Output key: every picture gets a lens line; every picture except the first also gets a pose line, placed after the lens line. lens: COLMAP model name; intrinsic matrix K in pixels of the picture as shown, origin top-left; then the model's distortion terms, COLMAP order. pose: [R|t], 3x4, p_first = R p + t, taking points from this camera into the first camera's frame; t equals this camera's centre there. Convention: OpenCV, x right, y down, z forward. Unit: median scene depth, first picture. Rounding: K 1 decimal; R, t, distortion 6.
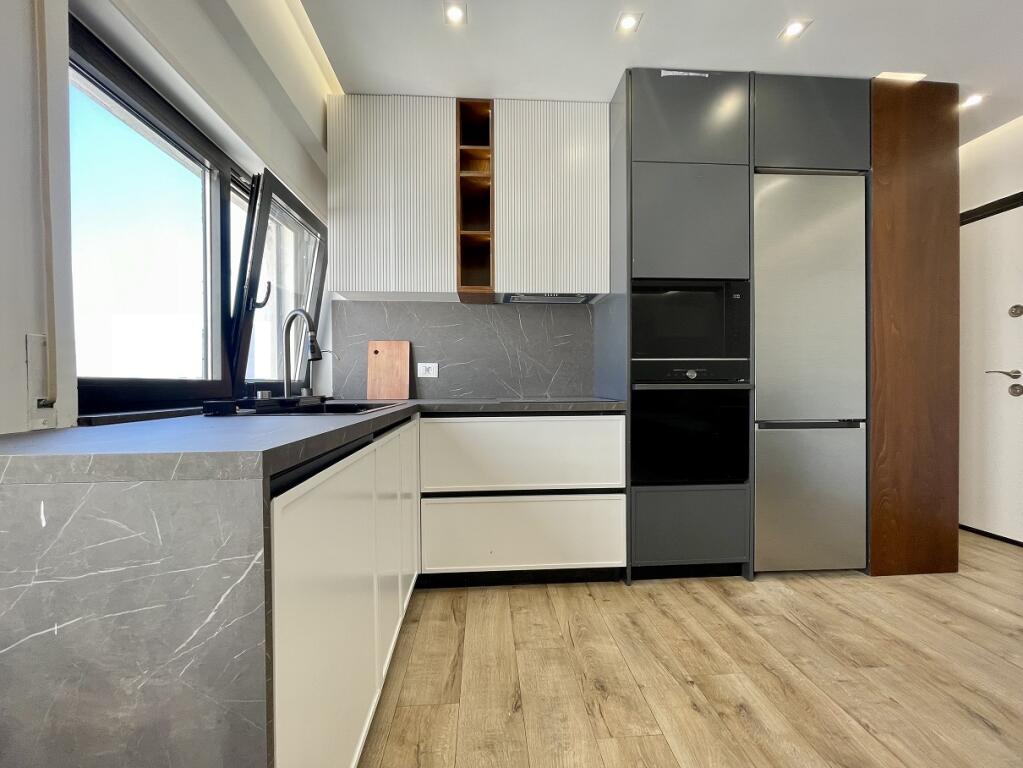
lens RADIAL K [[411.7, 0, 511.6], [0, 411.7, 388.1], [0, 0, 1]] dist [-0.001869, 0.000606]
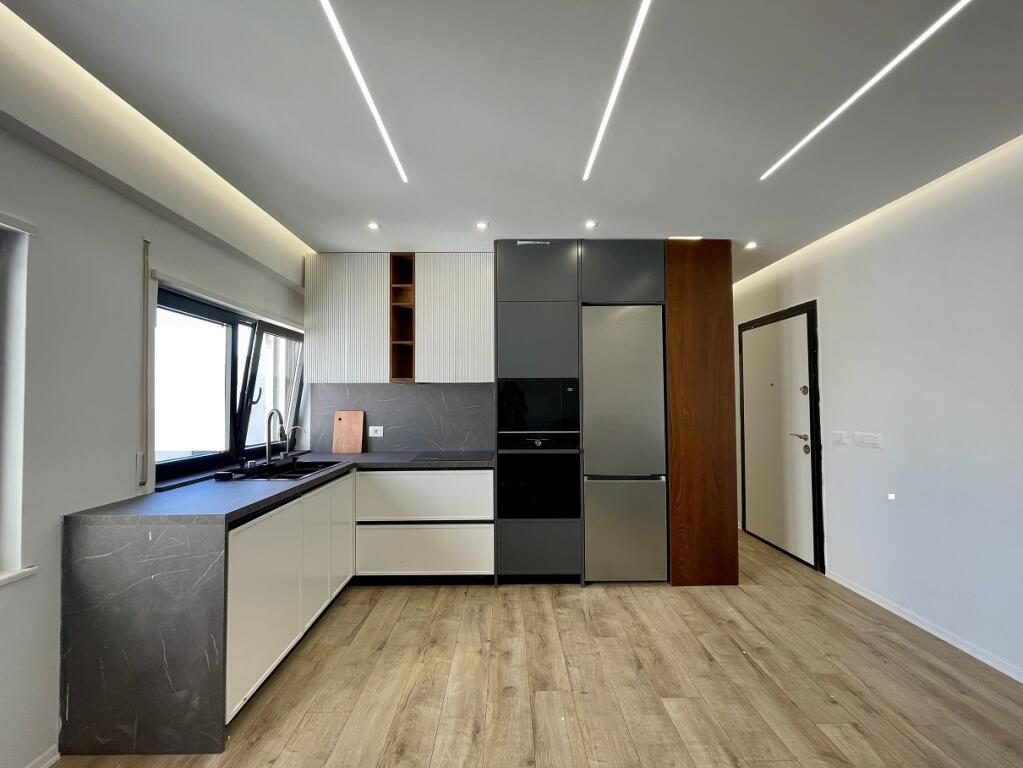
lens RADIAL K [[411.7, 0, 510.9], [0, 411.7, 388.8], [0, 0, 1]] dist [-0.001869, 0.000606]
pose [[0.998402, -0.000642, -0.056504, 0.423481], [-0.001677, 0.999158, -0.040988, -0.166651], [0.056483, 0.041018, 0.997561, -0.485803]]
